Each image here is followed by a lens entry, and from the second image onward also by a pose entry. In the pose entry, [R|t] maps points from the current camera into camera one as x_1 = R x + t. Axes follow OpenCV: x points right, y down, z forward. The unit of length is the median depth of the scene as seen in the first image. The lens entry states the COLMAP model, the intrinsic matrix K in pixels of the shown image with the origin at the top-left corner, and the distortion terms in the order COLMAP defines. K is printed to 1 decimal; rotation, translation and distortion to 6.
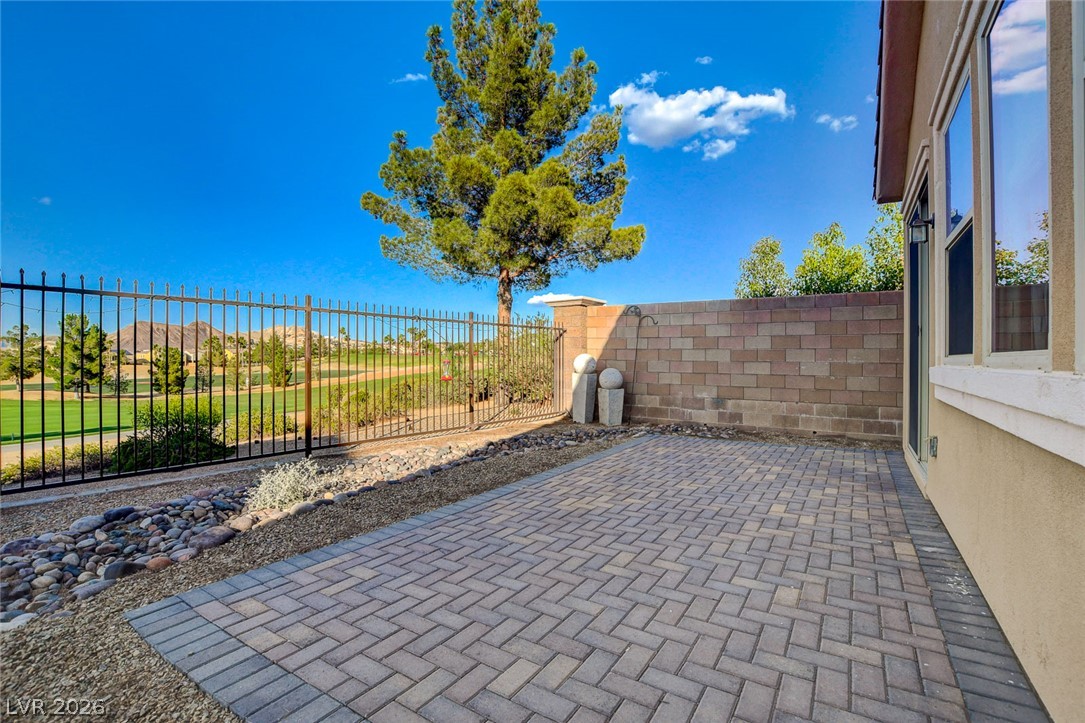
lens RADIAL K [[477.1, 0, 542.6], [0, 477.1, 365.4], [0, 0, 1]] dist [-0.020649, 0.001515]
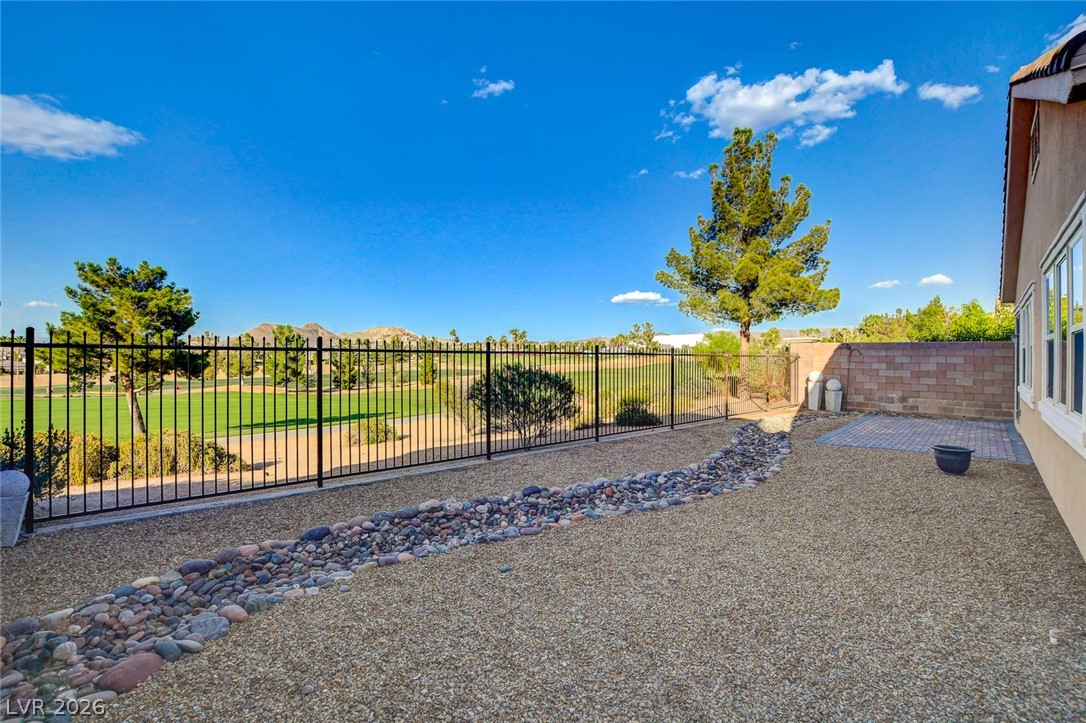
lens RADIAL K [[477.6, 0, 543.1], [0, 477.6, 358.7], [0, 0, 1]] dist [-0.020649, 0.001515]
pose [[0.986402, 0.003319, -0.164317, -0.666523], [-0.005375, 0.999913, -0.012071, -0.046463], [0.164263, 0.012790, 0.986334, -0.965671]]
